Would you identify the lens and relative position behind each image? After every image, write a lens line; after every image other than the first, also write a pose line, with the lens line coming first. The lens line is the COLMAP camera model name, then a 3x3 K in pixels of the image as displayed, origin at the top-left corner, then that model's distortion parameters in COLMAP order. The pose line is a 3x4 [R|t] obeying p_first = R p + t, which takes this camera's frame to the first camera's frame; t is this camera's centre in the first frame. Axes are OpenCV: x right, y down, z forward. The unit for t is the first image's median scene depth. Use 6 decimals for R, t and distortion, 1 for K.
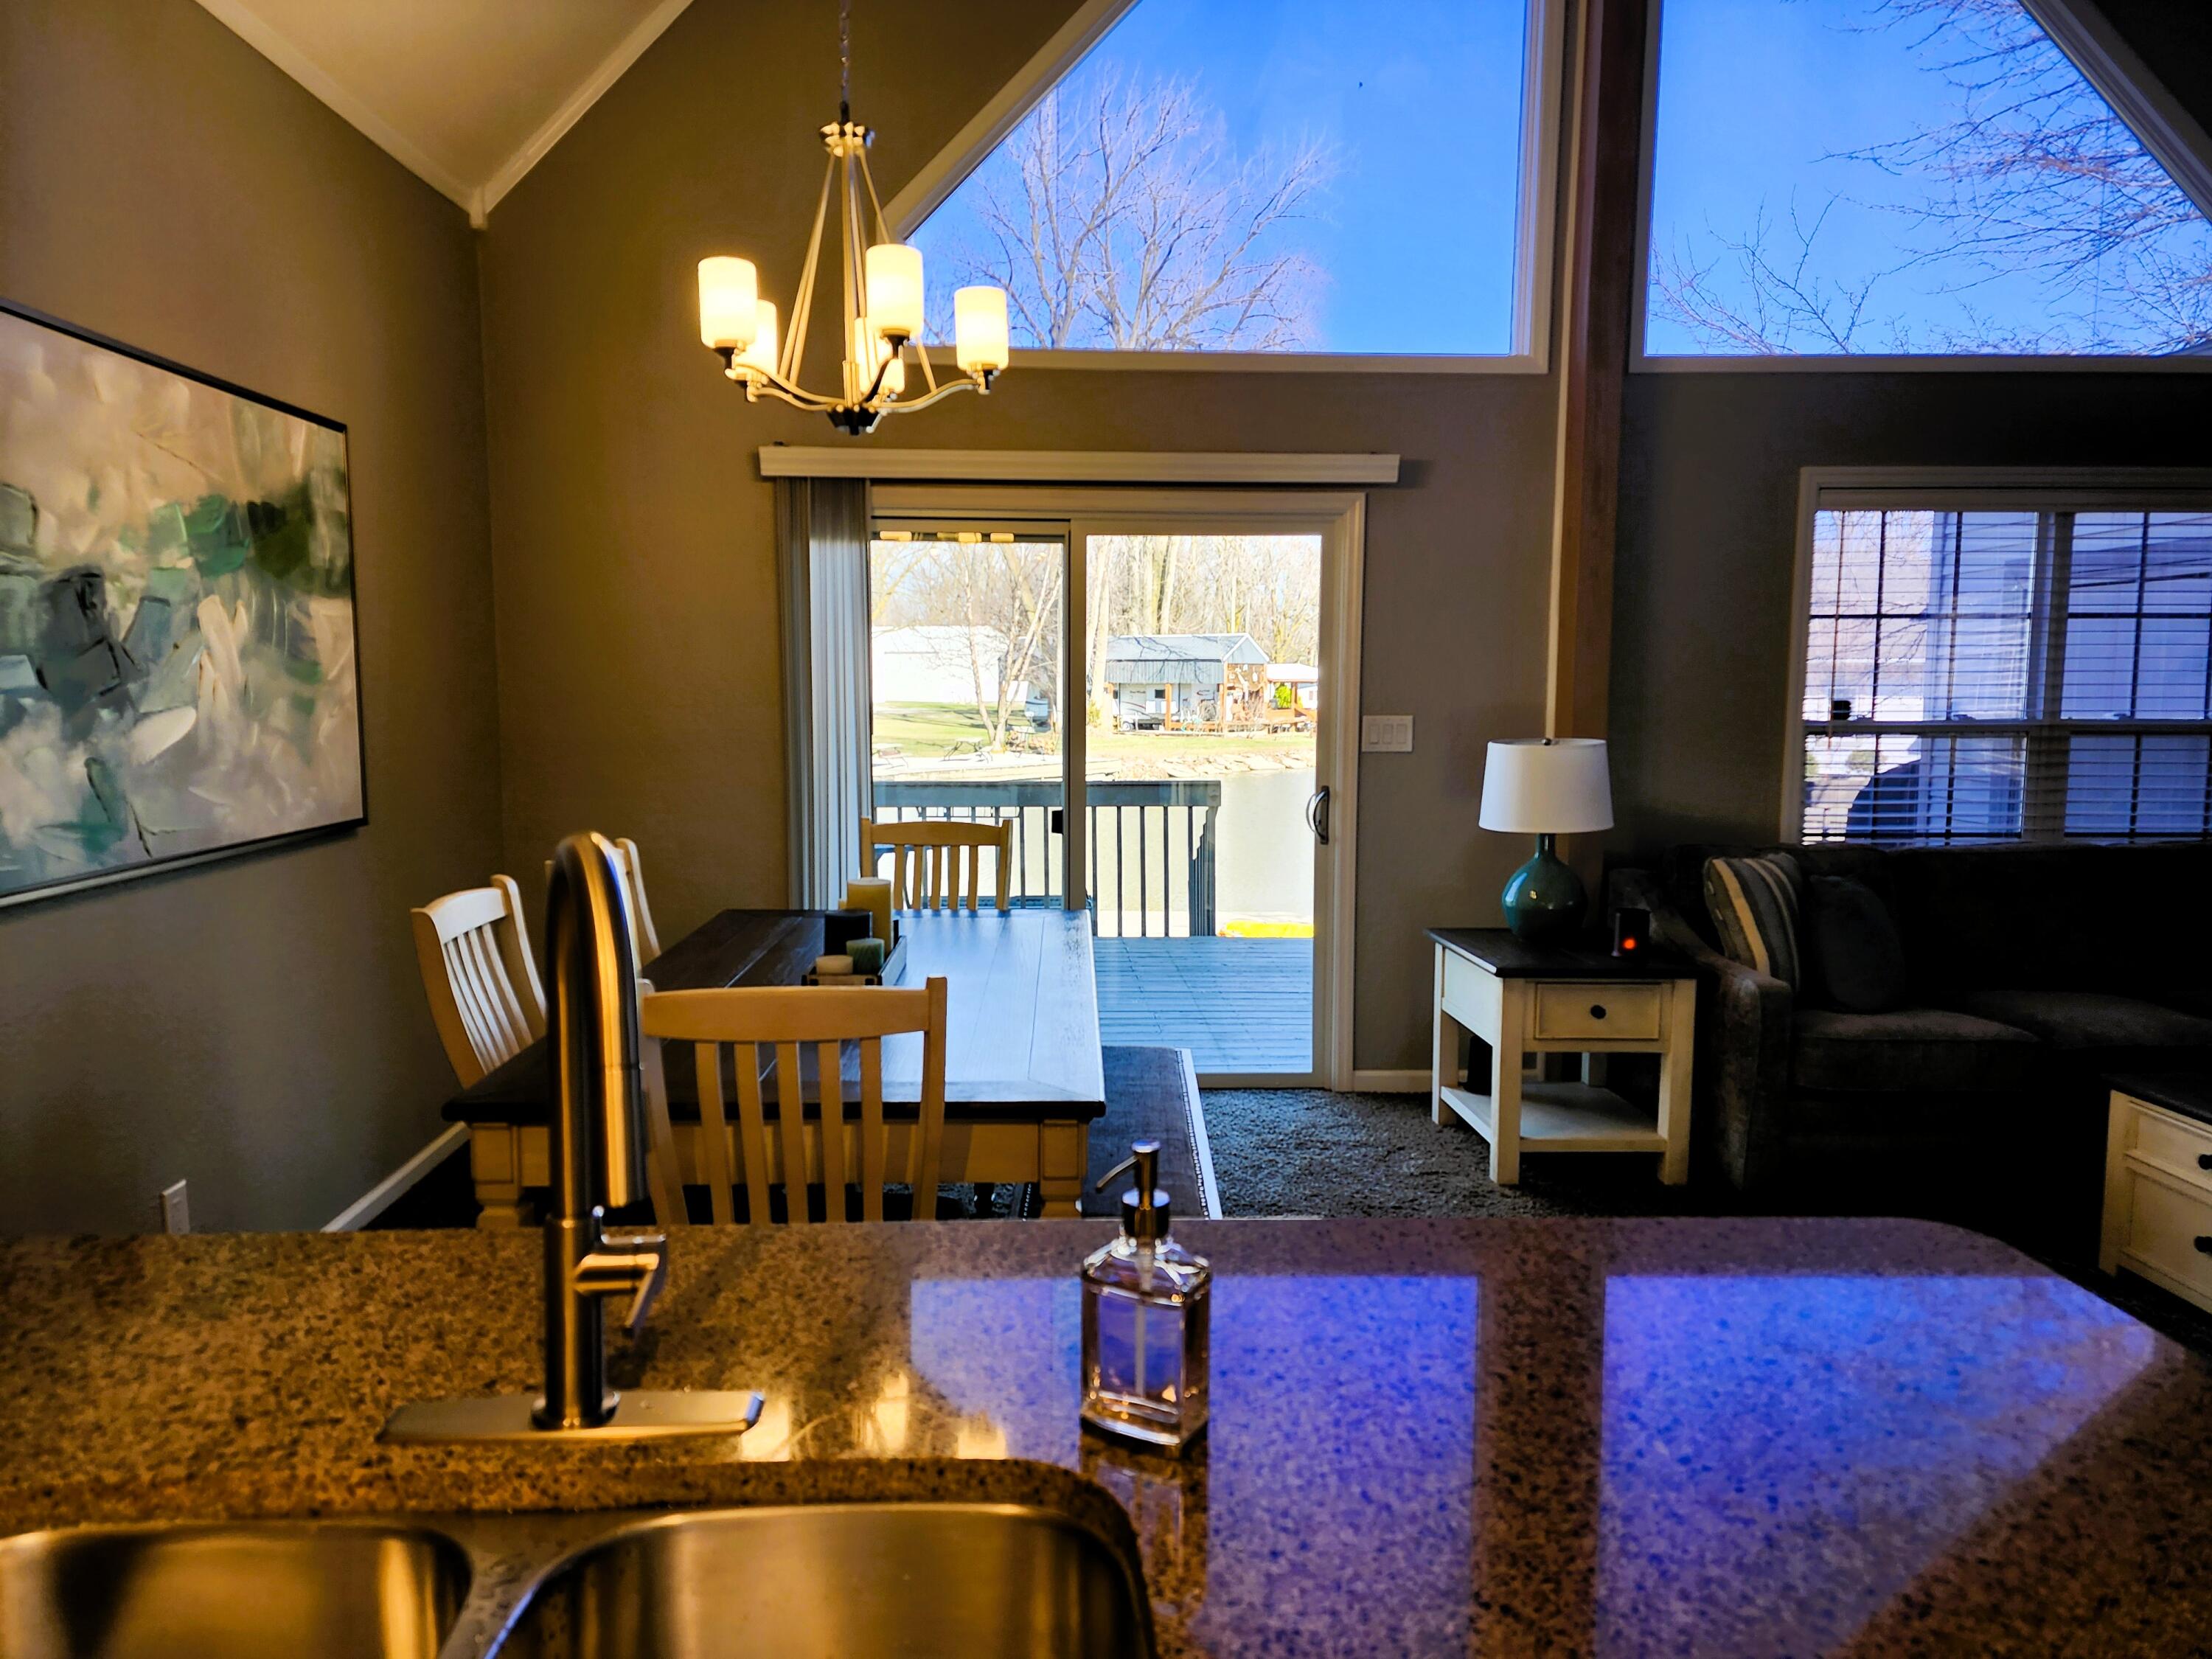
lens RADIAL K [[1465.7, 0, 1107.8], [0, 1465.7, 823.3], [0, 0, 1]] dist [0.057163, -0.030180]
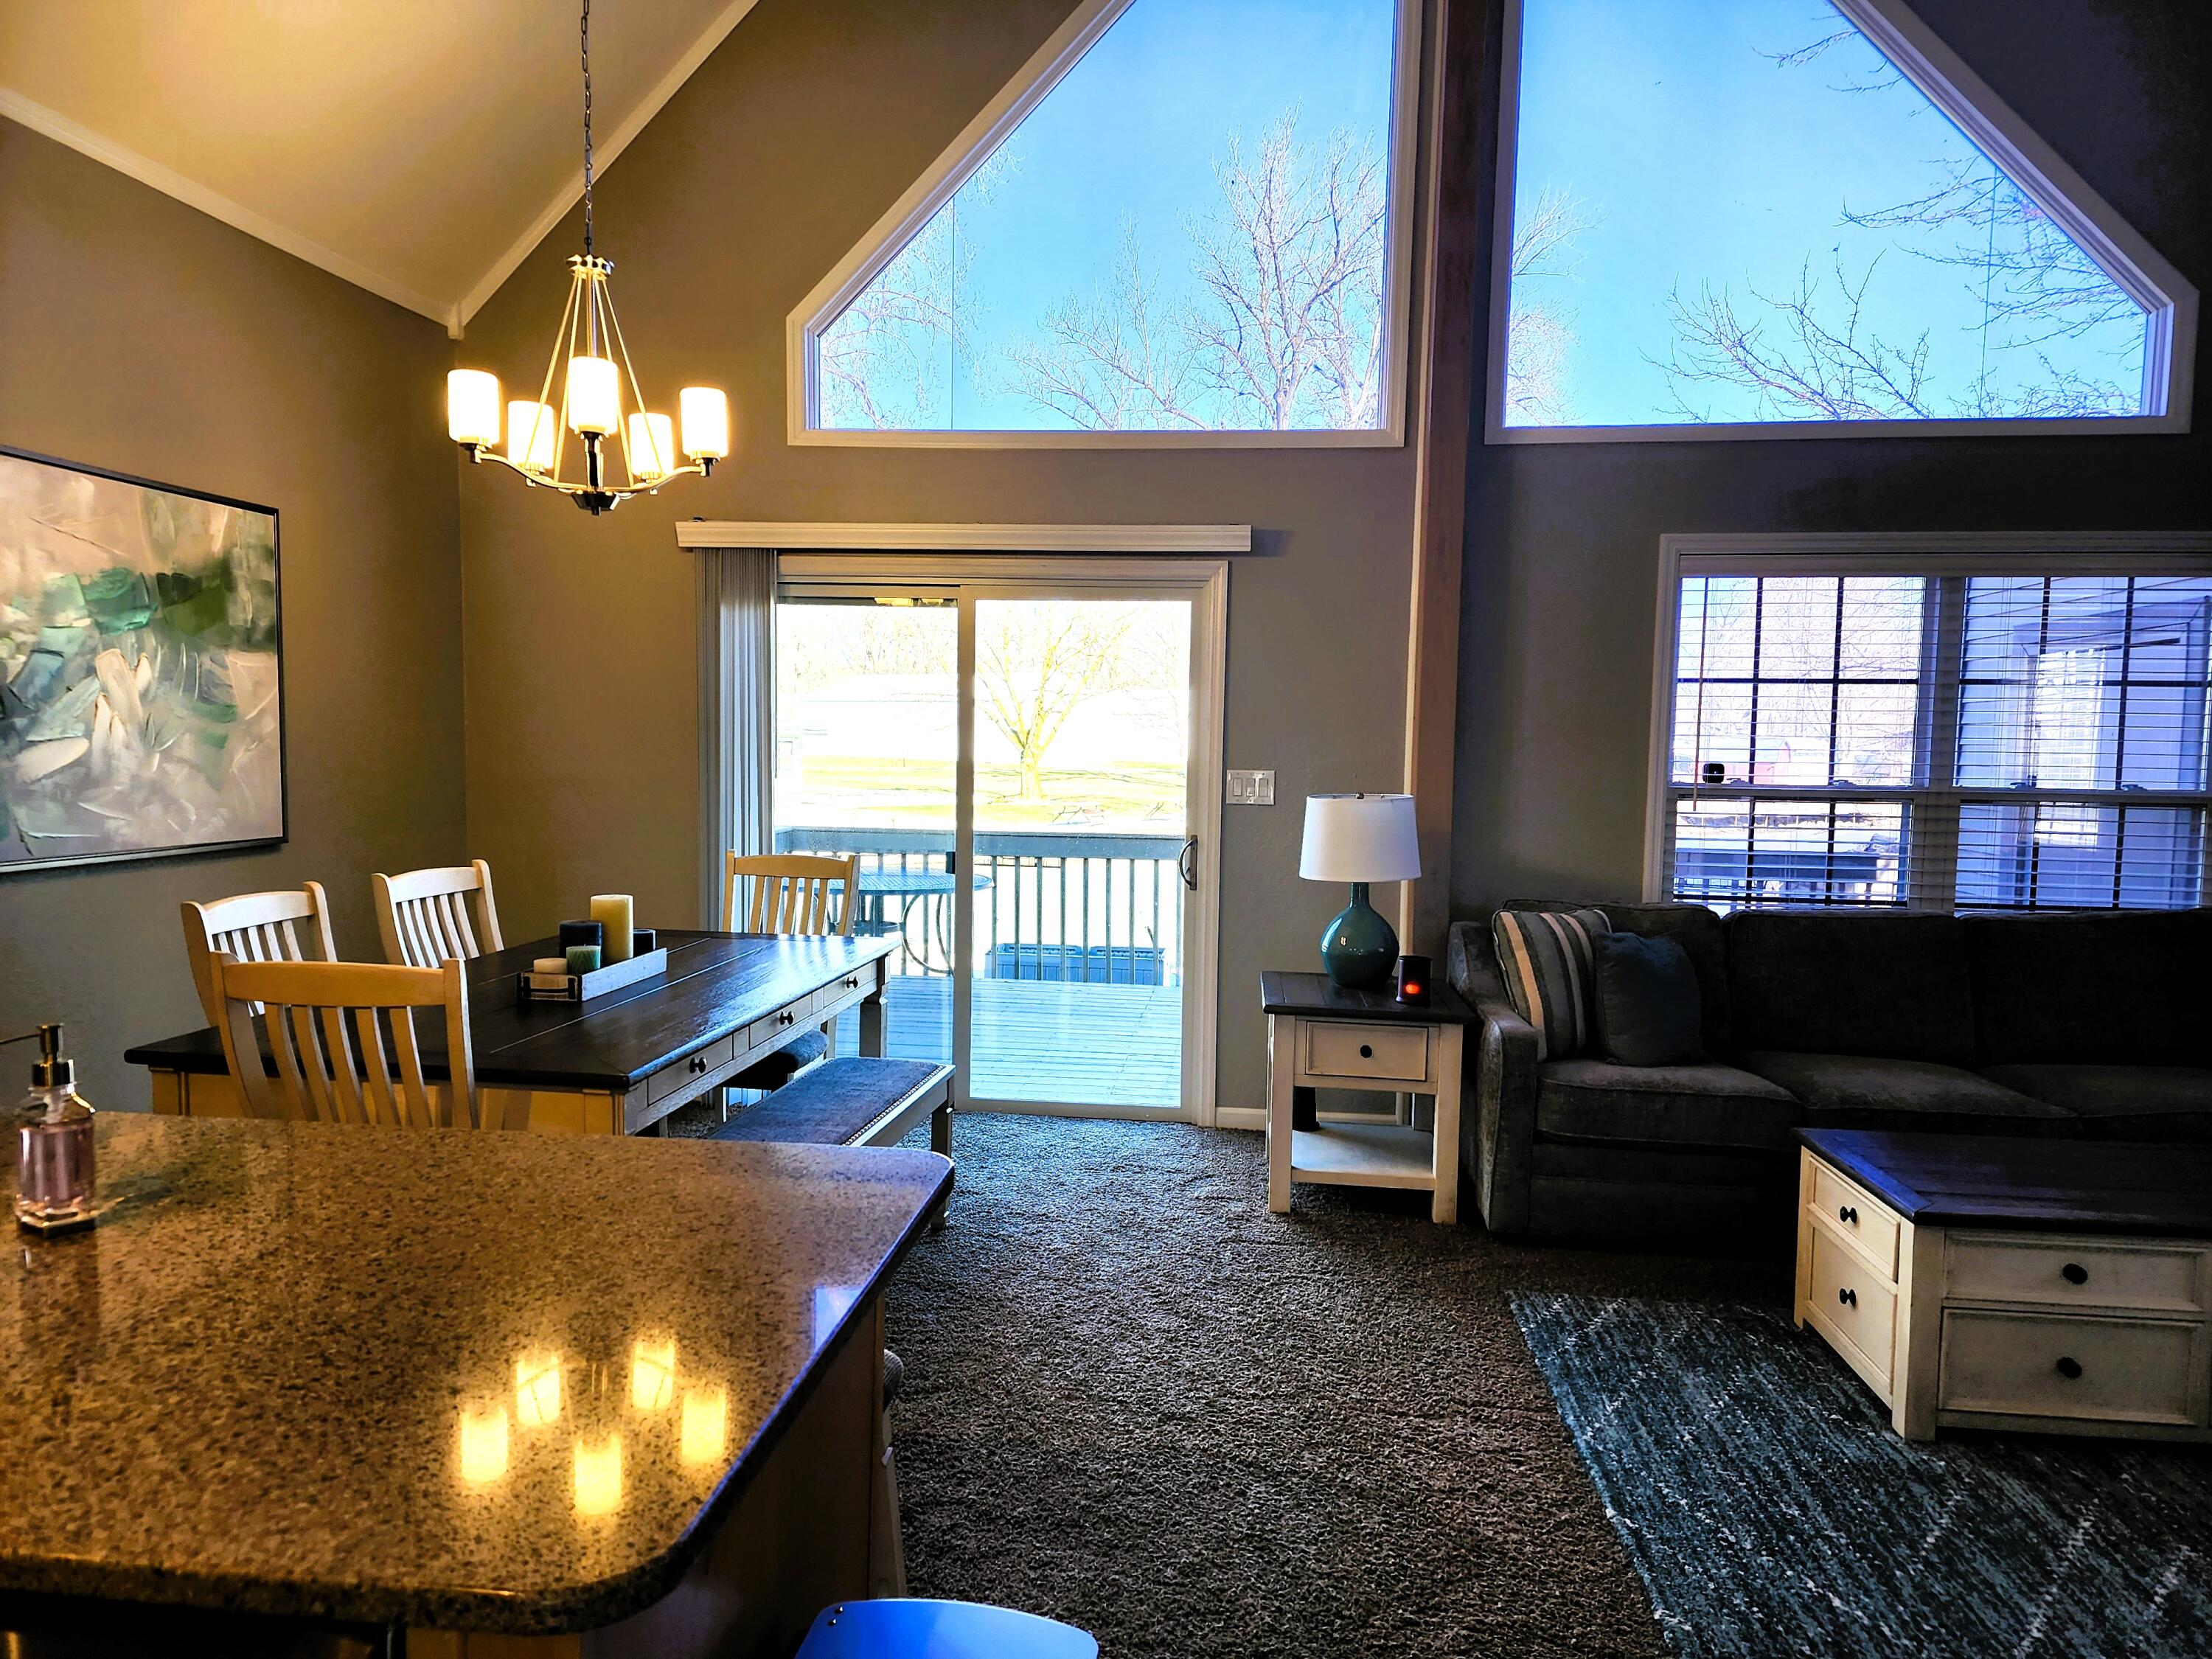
lens RADIAL K [[1465.7, 0, 1096.4], [0, 1465.7, 849.9], [0, 0, 1]] dist [0.057163, -0.030180]
pose [[0.987144, 0.026090, -0.157687, 0.257441], [-0.029854, 0.999322, -0.021547, 0.010297], [0.157018, 0.025978, 0.987254, -0.058490]]
